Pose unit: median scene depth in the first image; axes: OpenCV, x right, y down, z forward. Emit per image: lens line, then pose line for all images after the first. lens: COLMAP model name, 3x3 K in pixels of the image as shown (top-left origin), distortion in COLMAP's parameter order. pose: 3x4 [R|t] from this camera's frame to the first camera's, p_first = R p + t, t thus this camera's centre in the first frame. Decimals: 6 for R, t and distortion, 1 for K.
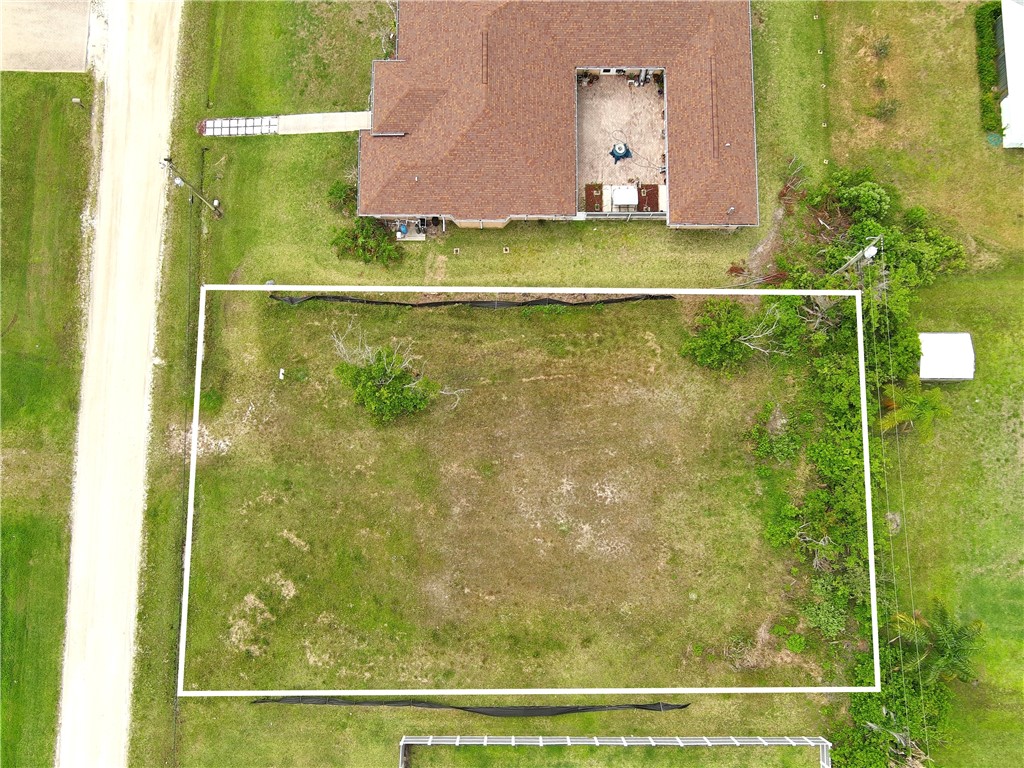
lens RADIAL K [[869.5, 0, 512.0], [0, 869.5, 384.0], [0, 0, 1]] dist [0.025989, -0.059882]
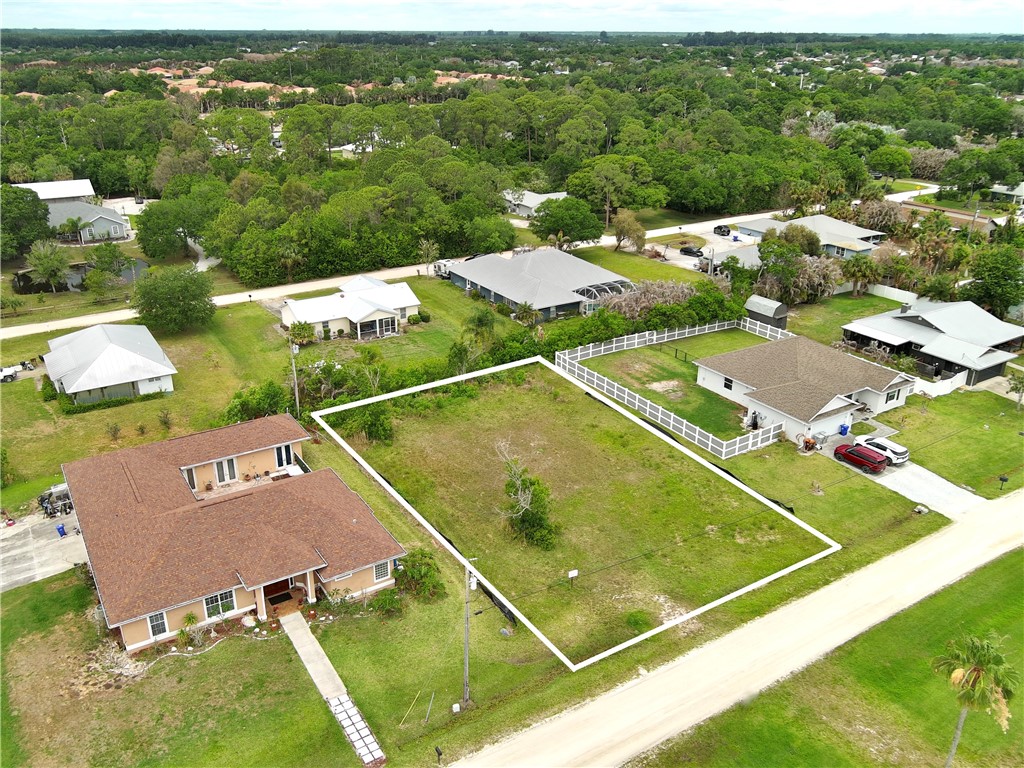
lens RADIAL K [[841.4, 0, 512.0], [0, 841.4, 384.0], [0, 0, 1]] dist [0.022070, -0.042437]
pose [[-0.536972, -0.333358, 0.774941, -0.920425], [0.834226, -0.073271, 0.546532, -0.600995], [-0.125410, 0.939949, 0.317440, 0.464164]]
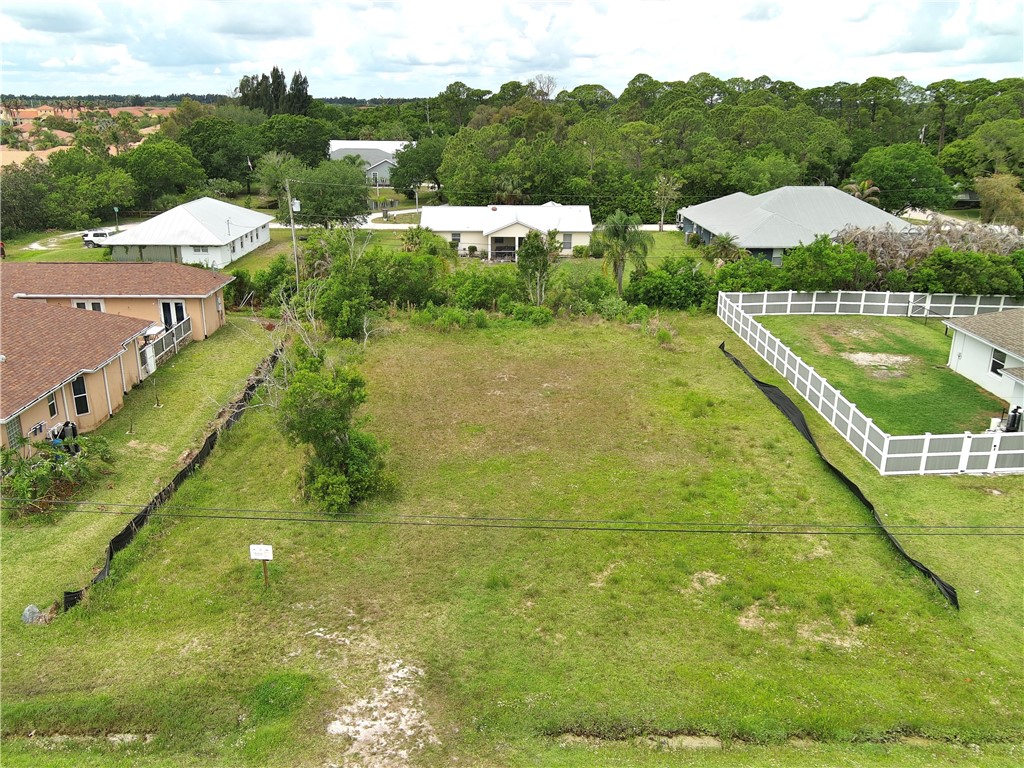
lens RADIAL K [[841.4, 0, 512.0], [0, 841.4, 384.0], [0, 0, 1]] dist [0.022070, -0.042437]
pose [[-0.025246, -0.320591, 0.946881, -0.653858], [0.988608, 0.132585, 0.071248, 0.075568], [-0.148383, 0.937893, 0.313591, 0.742839]]
